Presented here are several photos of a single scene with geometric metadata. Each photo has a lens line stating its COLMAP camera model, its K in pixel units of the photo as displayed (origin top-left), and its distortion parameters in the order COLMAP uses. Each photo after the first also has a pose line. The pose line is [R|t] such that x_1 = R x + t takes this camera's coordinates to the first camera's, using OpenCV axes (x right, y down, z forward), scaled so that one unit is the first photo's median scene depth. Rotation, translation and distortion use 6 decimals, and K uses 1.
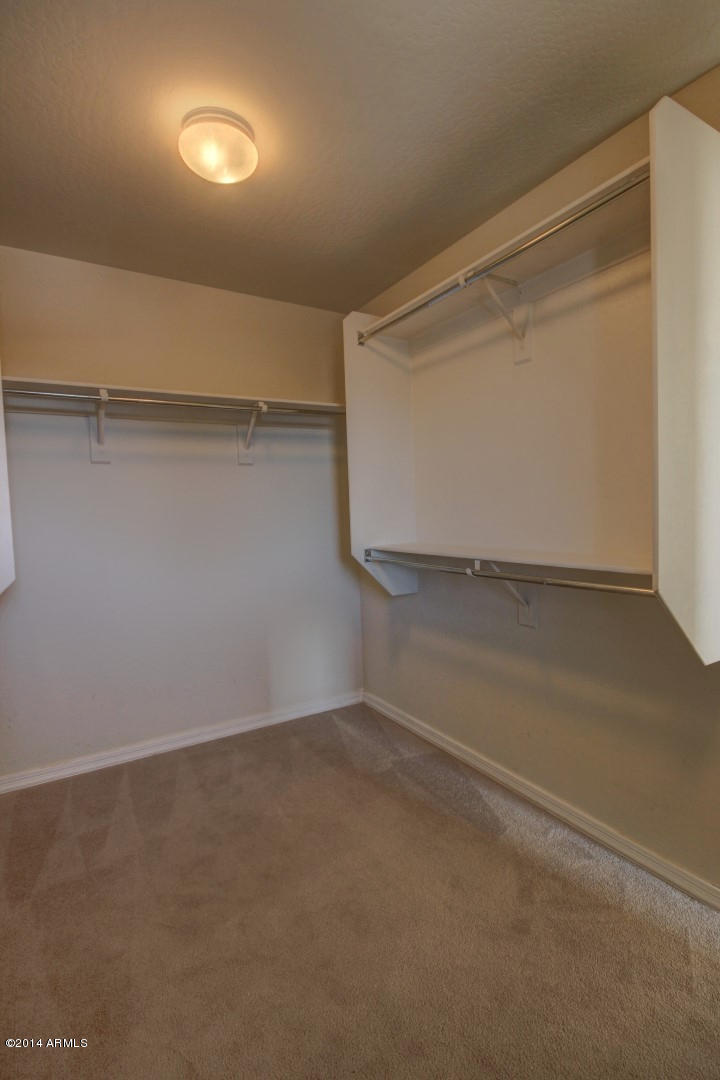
lens RADIAL K [[509.3, 0, 394.2], [0, 509.3, 539.5], [0, 0, 1]] dist [-0.001088, -0.000417]
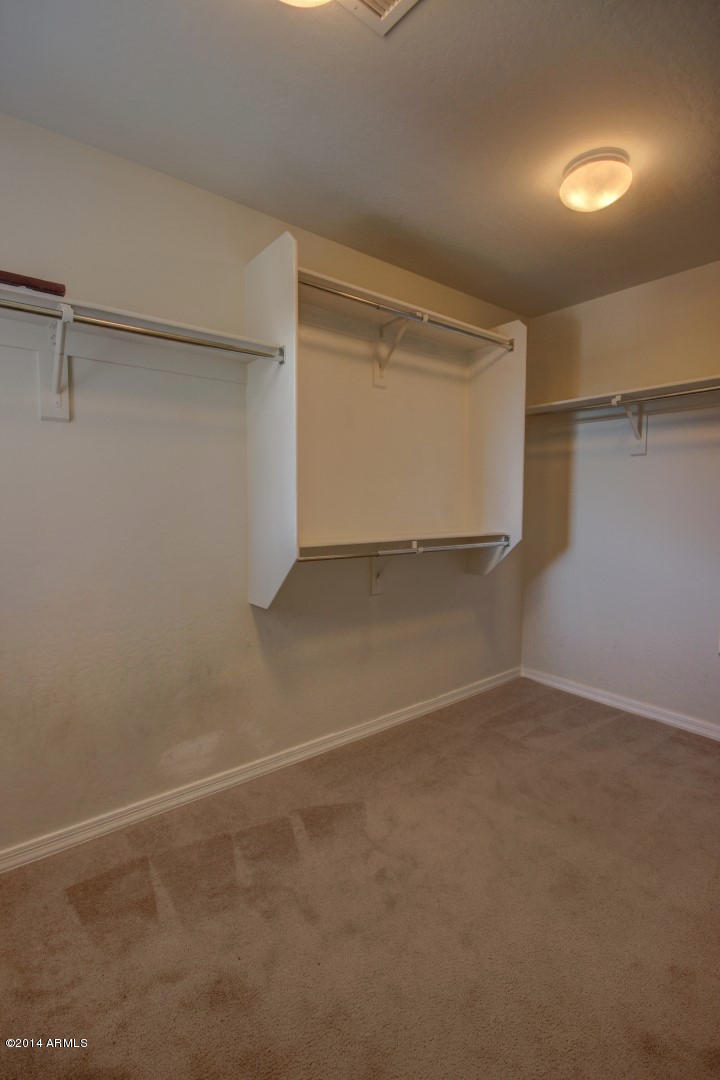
lens RADIAL K [[499.1, 0, 373.3], [0, 499.1, 535.1], [0, 0, 1]] dist [-0.001751, -0.000628]
pose [[0.141528, 0.105304, -0.984318, 0.570905], [-0.072749, 0.992744, 0.095745, -0.036848], [0.987258, 0.058058, 0.148162, 0.276835]]
